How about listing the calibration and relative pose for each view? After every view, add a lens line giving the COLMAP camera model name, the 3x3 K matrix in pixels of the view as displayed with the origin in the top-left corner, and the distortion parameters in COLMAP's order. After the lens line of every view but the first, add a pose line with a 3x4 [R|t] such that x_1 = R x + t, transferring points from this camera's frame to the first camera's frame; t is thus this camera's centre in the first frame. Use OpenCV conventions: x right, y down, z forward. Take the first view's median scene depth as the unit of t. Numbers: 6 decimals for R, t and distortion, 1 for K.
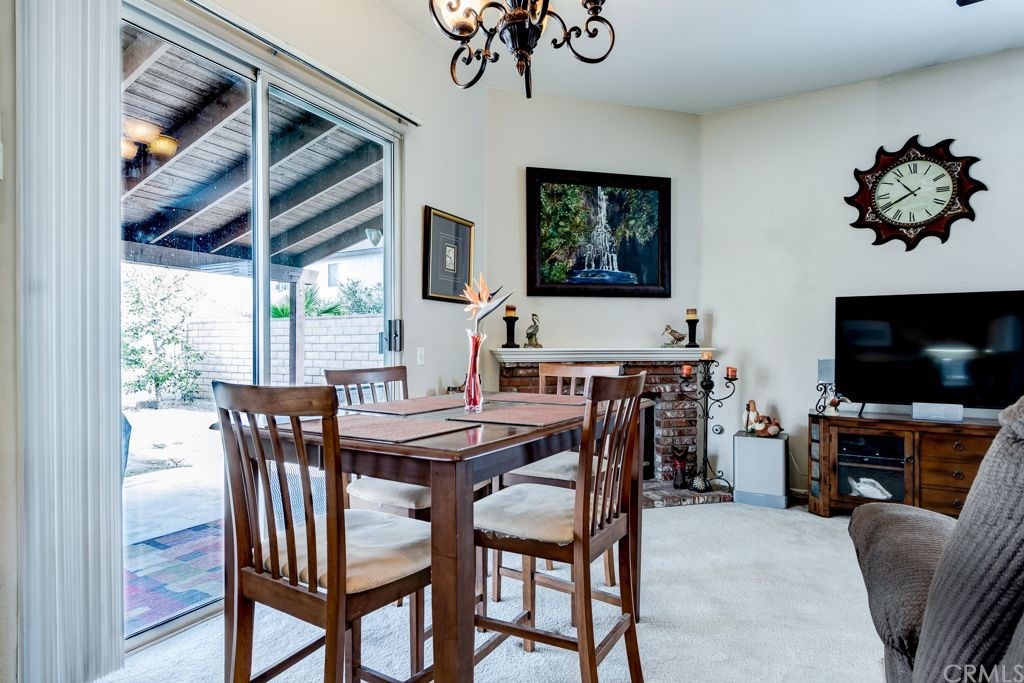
lens RADIAL K [[549.8, 0, 505.3], [0, 549.8, 346.2], [0, 0, 1]] dist [0.021782, 0.001219]
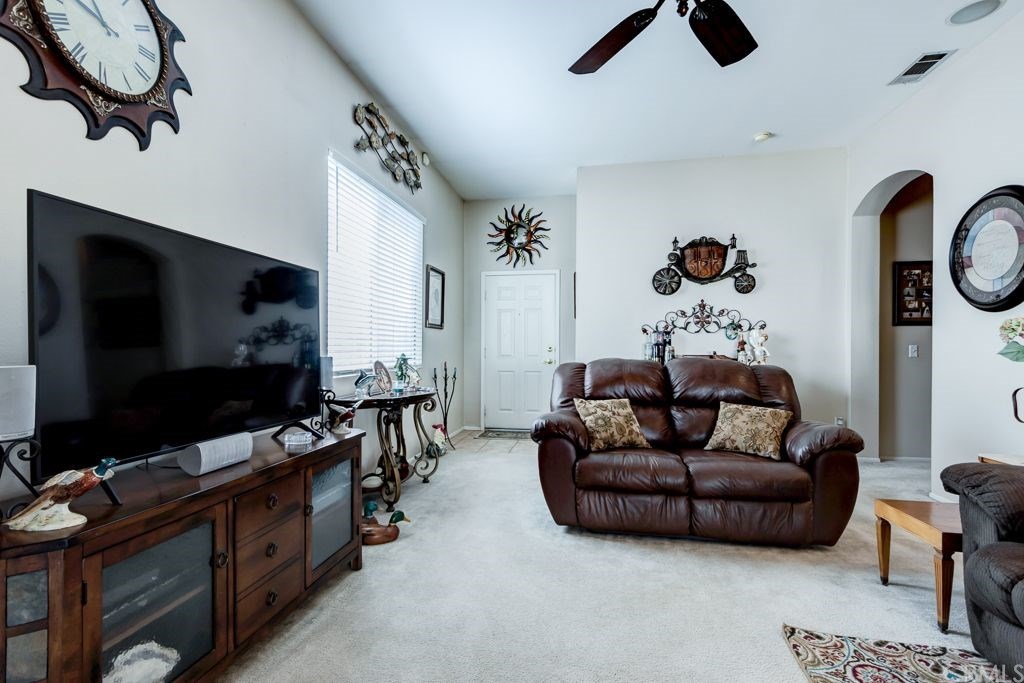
lens RADIAL K [[465.9, 0, 507.2], [0, 465.9, 341.7], [0, 0, 1]] dist [0.010356, -0.003122]
pose [[-0.338825, -0.006991, 0.940824, 0.204190], [-0.002184, 0.999976, 0.006644, 0.003372], [-0.940847, 0.000196, -0.338832, 0.771055]]
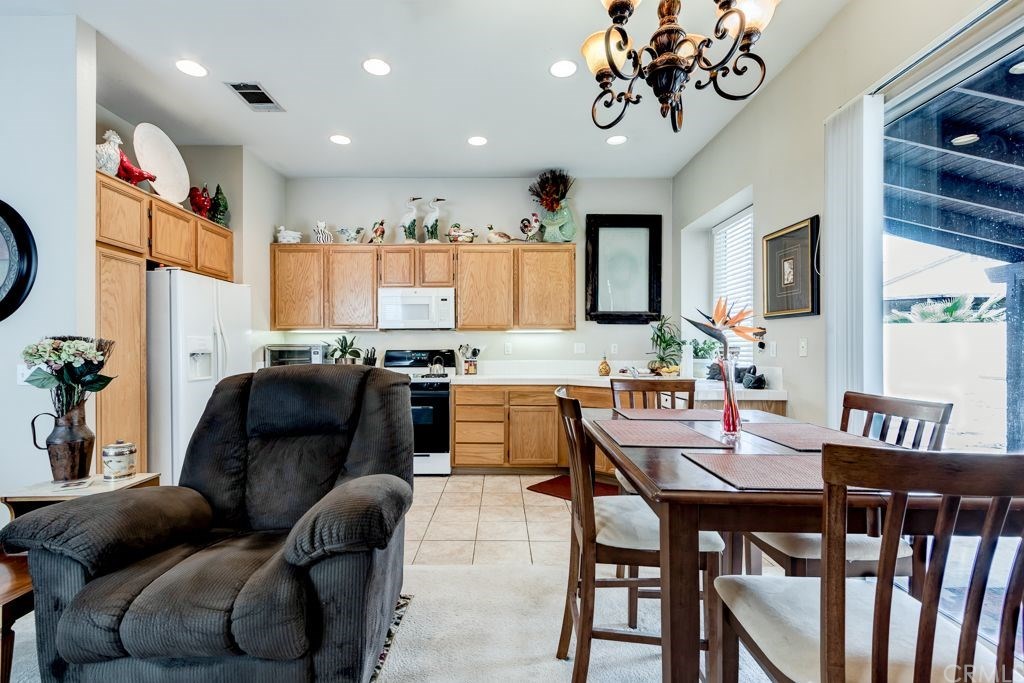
lens RADIAL K [[465.9, 0, 499.4], [0, 465.9, 350.4], [0, 0, 1]] dist [0.010356, -0.003122]
pose [[-0.869757, -0.001631, -0.493477, 0.339696], [-0.001094, 0.999998, -0.001376, -0.015312], [0.493479, -0.000657, -0.869758, 0.738625]]
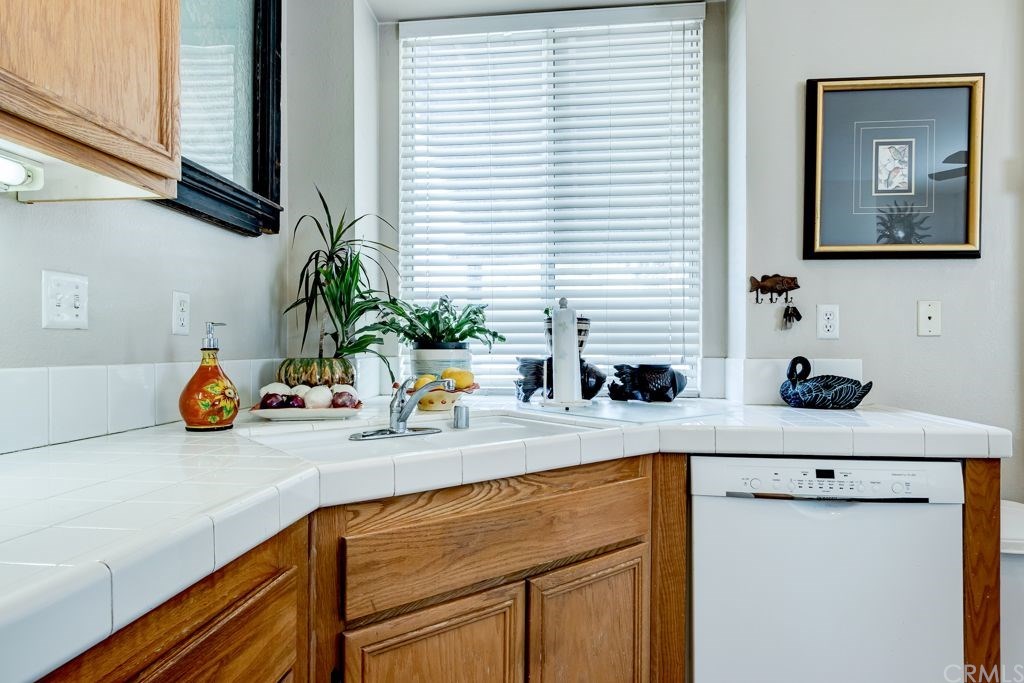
lens RADIAL K [[629.5, 0, 502.4], [0, 629.5, 348.5], [0, 0, 1]] dist [0.006802, 0.000692]
pose [[0.392928, 0.000365, -0.919569, -0.087858], [0.001771, 0.999998, 0.001154, 0.001379], [0.919568, -0.002082, 0.392927, -0.167623]]
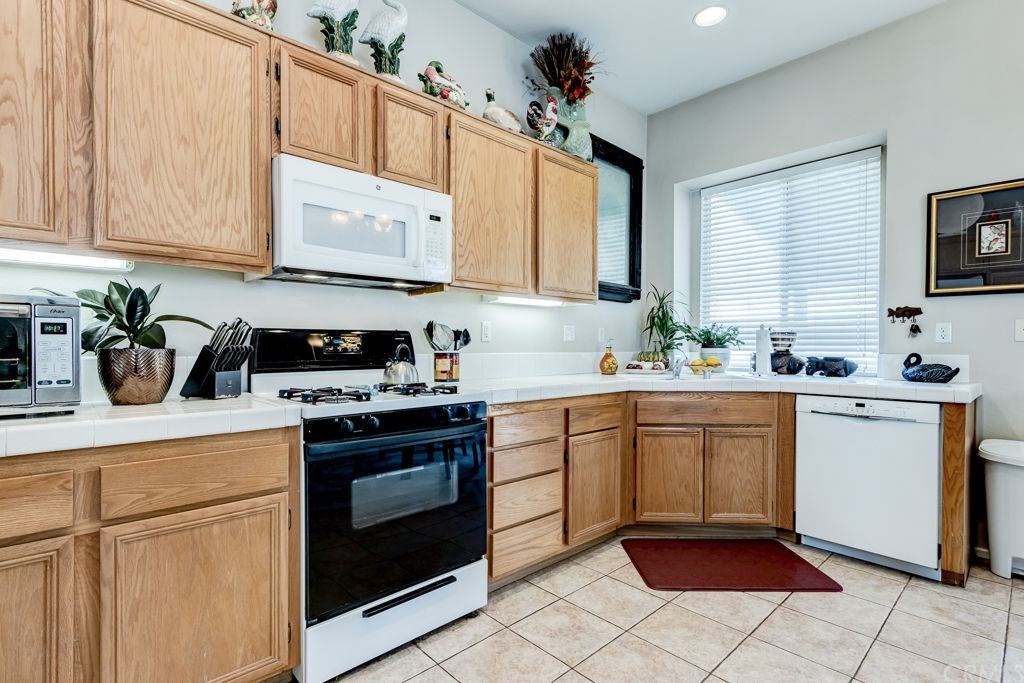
lens RADIAL K [[484.7, 0, 497.0], [0, 484.7, 350.2], [0, 0, 1]] dist [0.005695, -0.001687]
pose [[-0.313916, 0.005462, -0.949435, 0.381413], [-0.002175, 0.999977, 0.006472, 0.001541], [0.949448, 0.004097, -0.313896, -0.098733]]
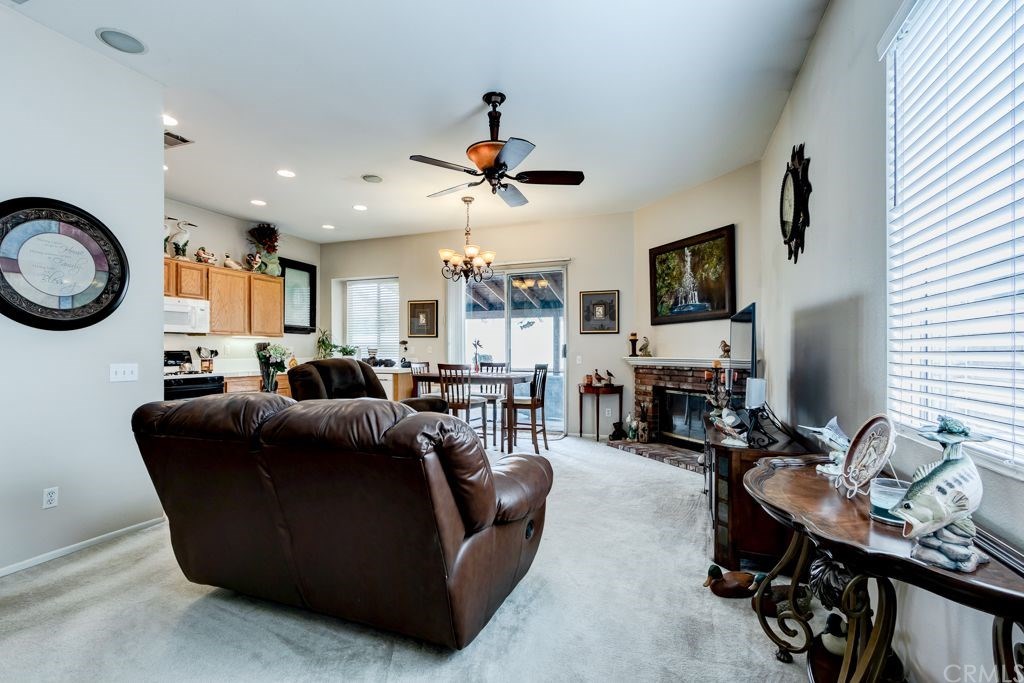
lens RADIAL K [[465.9, 0, 500.3], [0, 465.9, 350.1], [0, 0, 1]] dist [0.010356, -0.003122]
pose [[0.148390, -0.003065, -0.988924, 1.423360], [0.001834, 0.999994, -0.002825, -0.014419], [0.988927, -0.001394, 0.148394, 0.347737]]
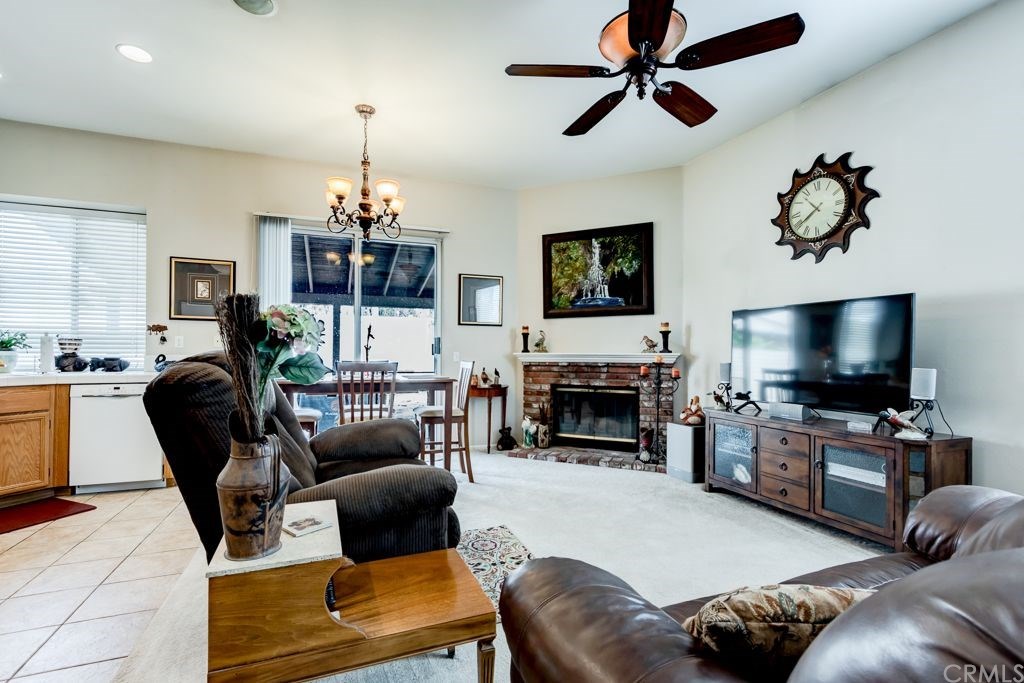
lens RADIAL K [[465.9, 0, 499.6], [0, 465.9, 350.1], [0, 0, 1]] dist [0.010356, -0.003122]
pose [[0.767160, -0.000475, -0.641455, 0.806945], [-0.002906, 0.999987, -0.004215, 0.001679], [0.641449, 0.005097, 0.767149, -0.076291]]
